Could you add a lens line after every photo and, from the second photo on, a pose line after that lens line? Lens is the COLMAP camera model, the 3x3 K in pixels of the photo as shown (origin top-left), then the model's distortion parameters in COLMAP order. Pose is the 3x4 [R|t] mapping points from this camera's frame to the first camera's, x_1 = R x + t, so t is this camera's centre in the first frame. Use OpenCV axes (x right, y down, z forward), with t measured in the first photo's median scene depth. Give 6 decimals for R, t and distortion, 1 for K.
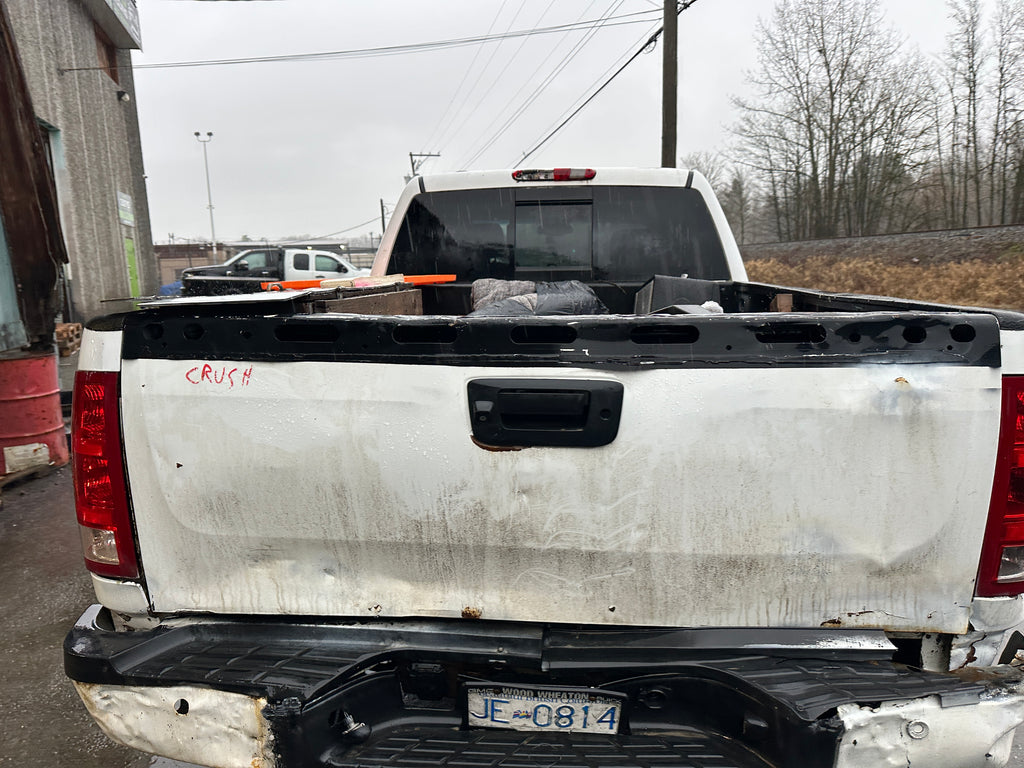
lens RADIAL K [[719.8, 0, 515.4], [0, 719.8, 380.5], [0, 0, 1]] dist [0.033732, -0.027836]
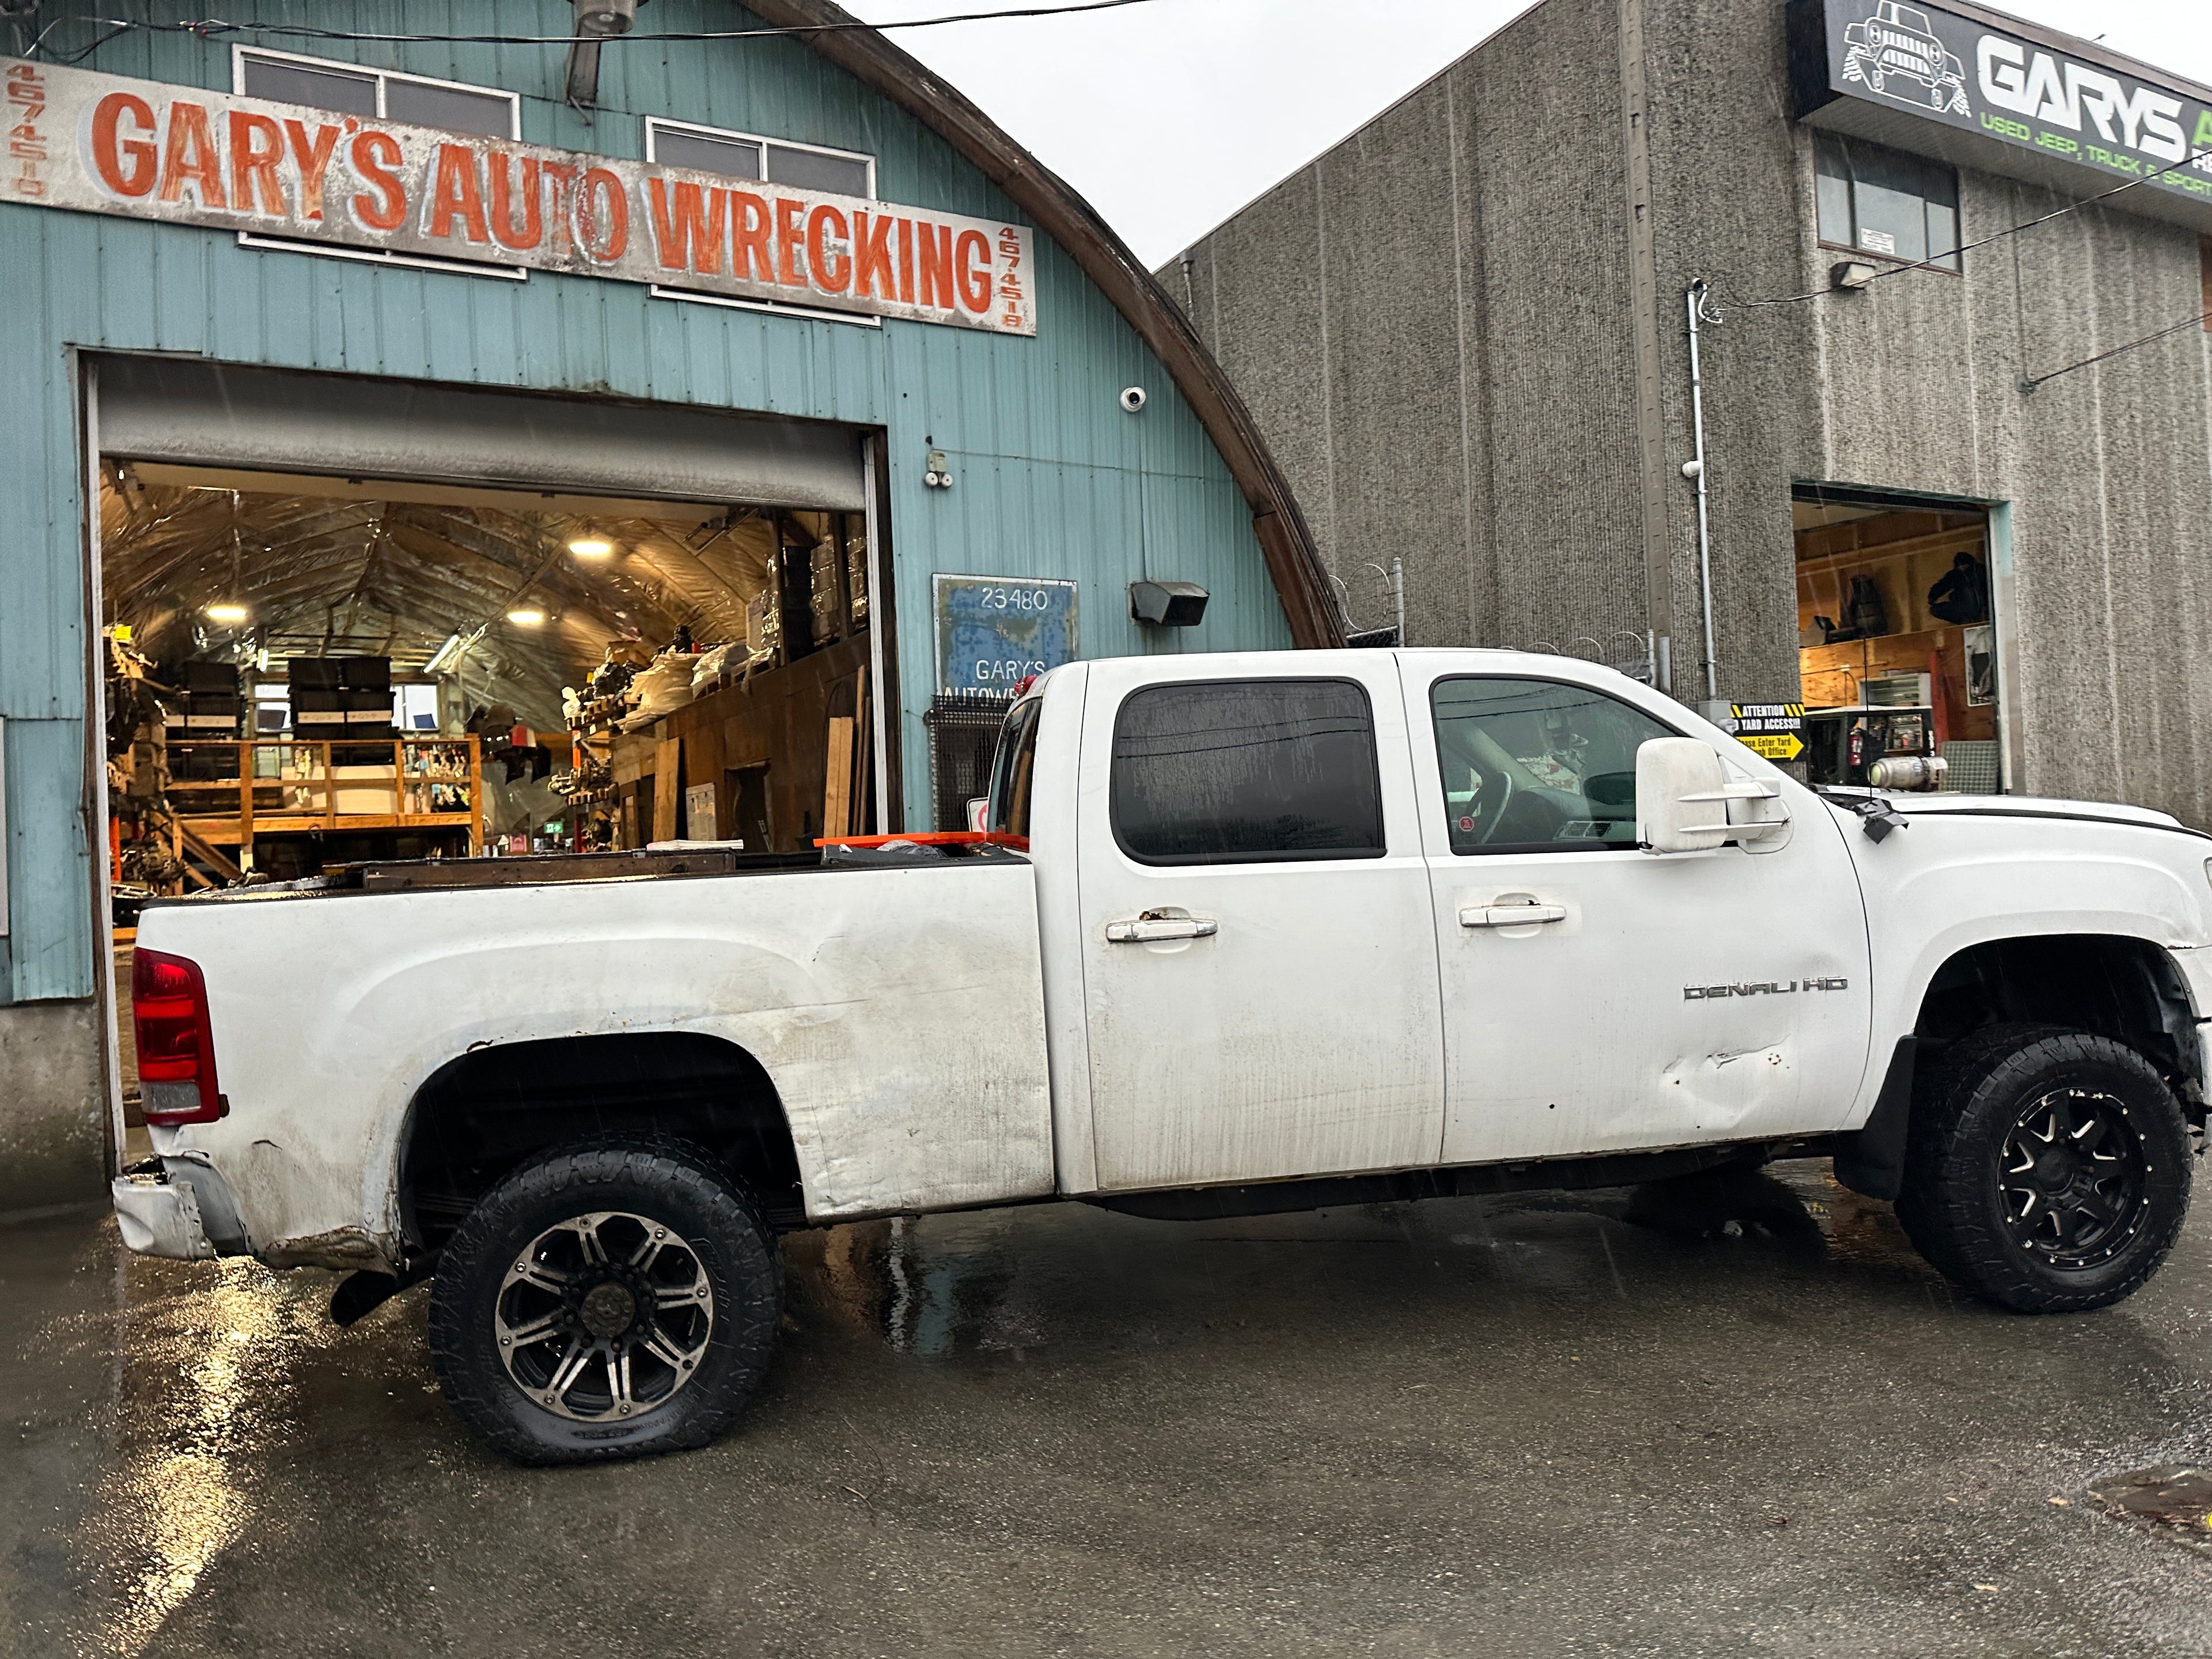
lens RADIAL K [[1530.4, 0, 1114.3], [0, 1530.4, 832.9], [0, 0, 1]] dist [0.131518, -0.218499]
pose [[0.220629, 0.021424, -0.975122, 1.471360], [-0.115614, 0.993285, -0.004335, -0.155011], [0.968481, 0.113694, 0.221625, 0.784790]]
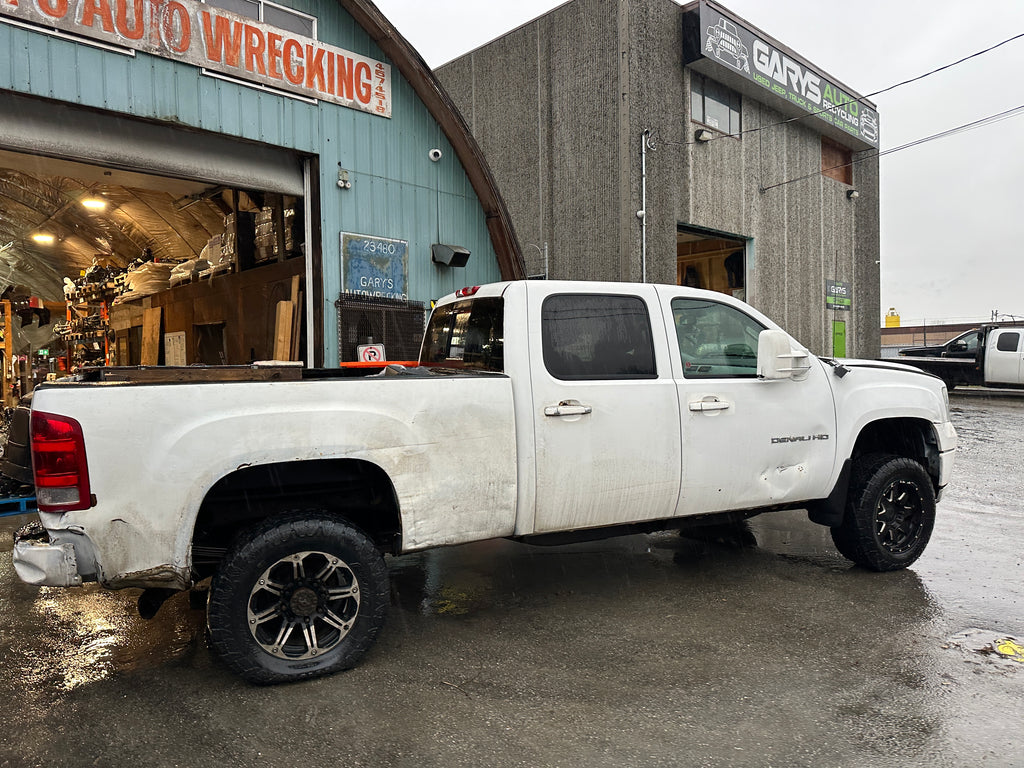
lens RADIAL K [[708.5, 0, 515.8], [0, 708.5, 385.6], [0, 0, 1]] dist [0.131518, -0.218499]
pose [[0.466973, 0.054531, -0.882588, 1.311704], [-0.140122, 0.990049, -0.012967, -0.103481], [0.873099, 0.129725, 0.469968, 0.470439]]
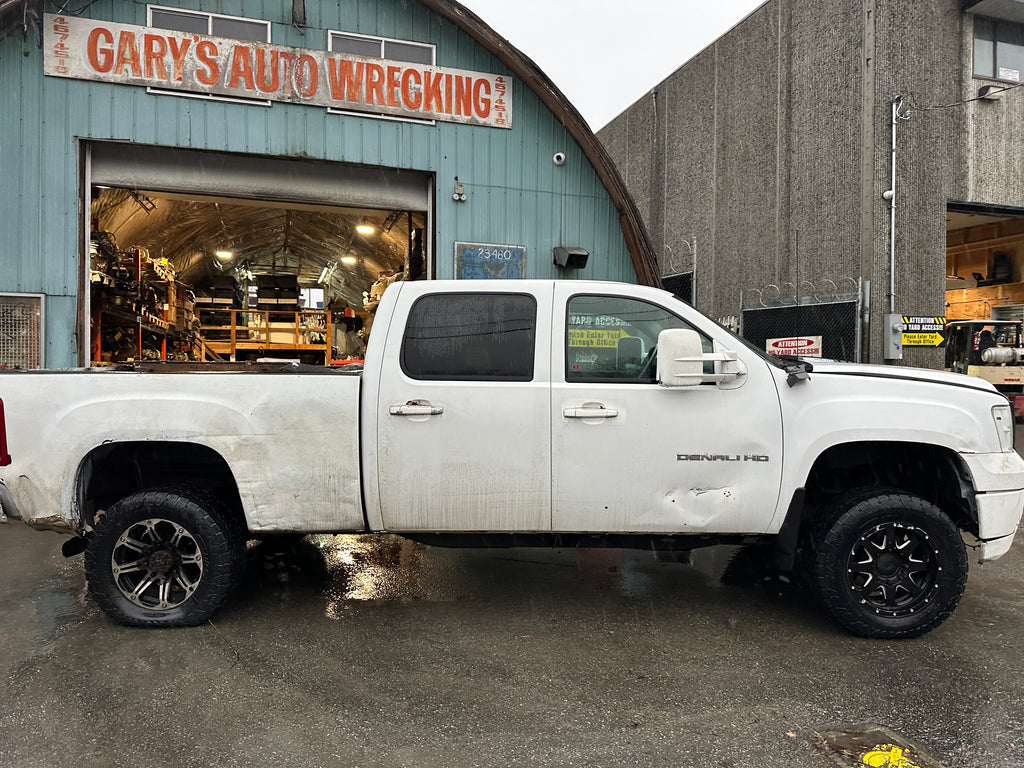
lens RADIAL K [[708.5, 0, 515.8], [0, 708.5, 385.6], [0, 0, 1]] dist [0.131518, -0.218499]
pose [[0.036000, 0.056719, -0.997741, 1.483475], [-0.162200, 0.985482, 0.050170, -0.212469], [0.986101, 0.160028, 0.044678, 1.187081]]
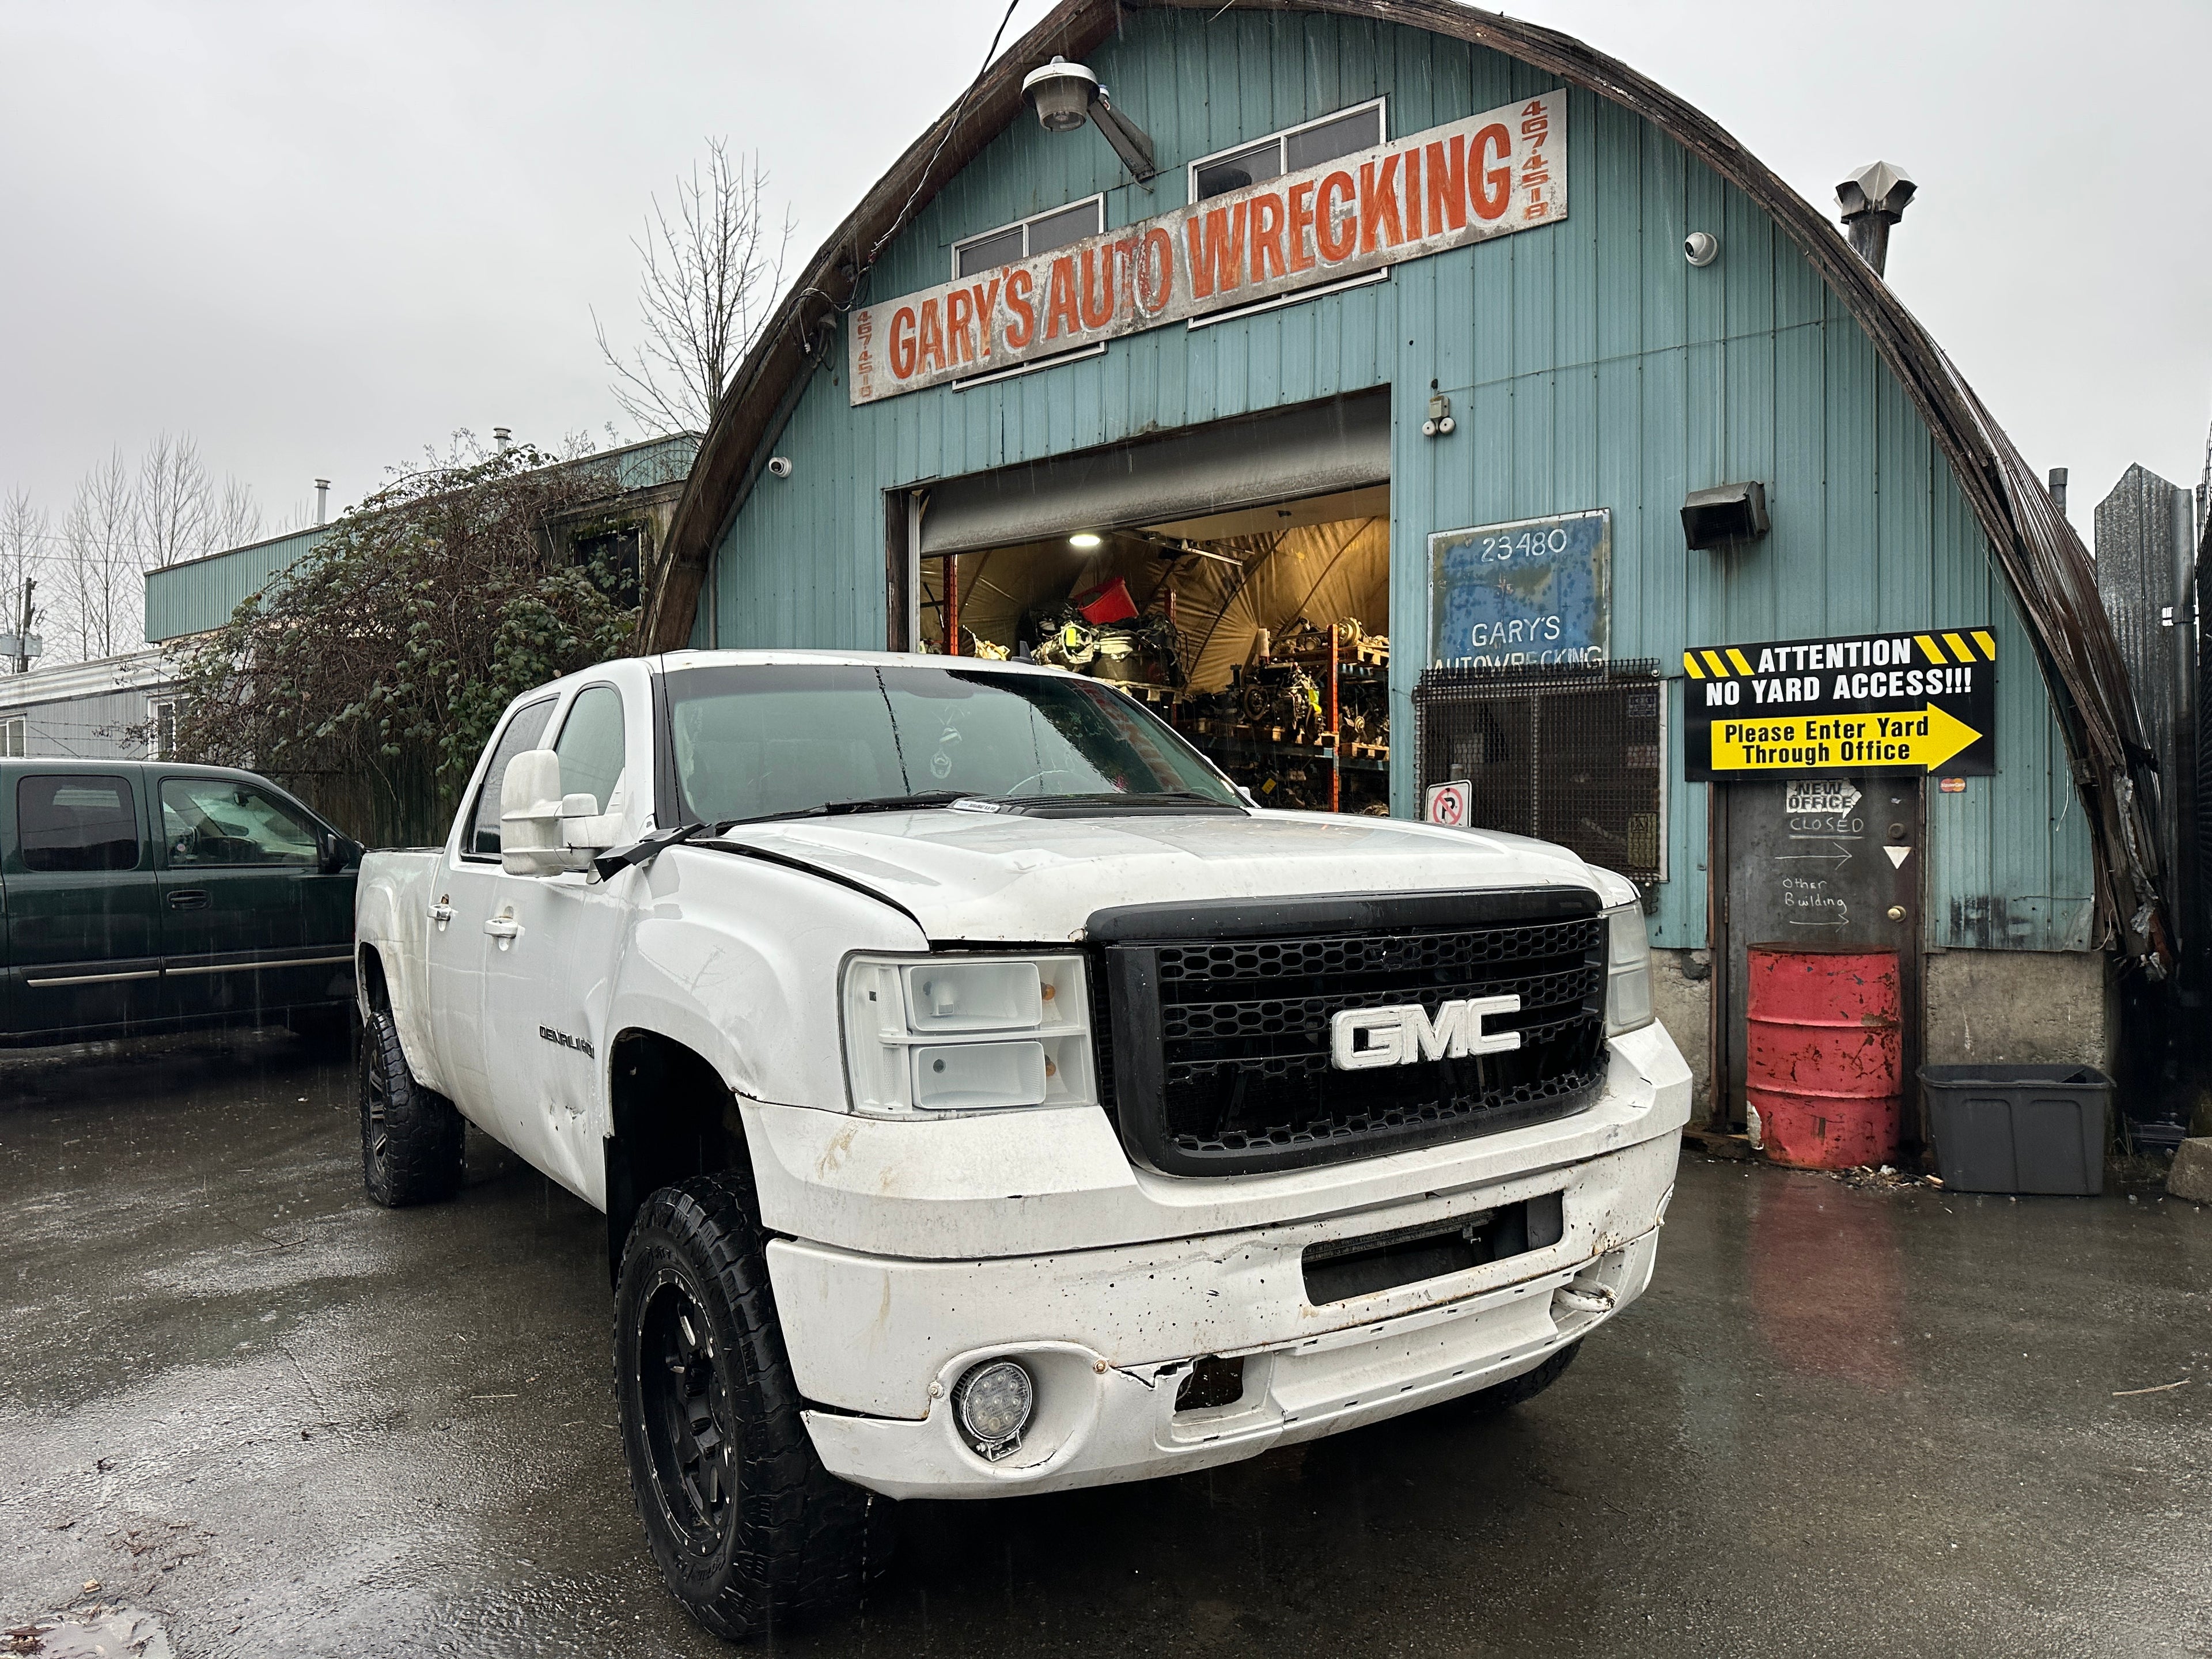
lens RADIAL K [[1542.5, 0, 1099.4], [0, 1542.5, 836.9], [0, 0, 1]] dist [0.157167, -0.304176]
pose [[-0.808099, 0.035938, -0.587949, 0.710054], [-0.059604, 0.988025, 0.142314, -0.408994], [0.586023, 0.150048, -0.796281, 2.619367]]
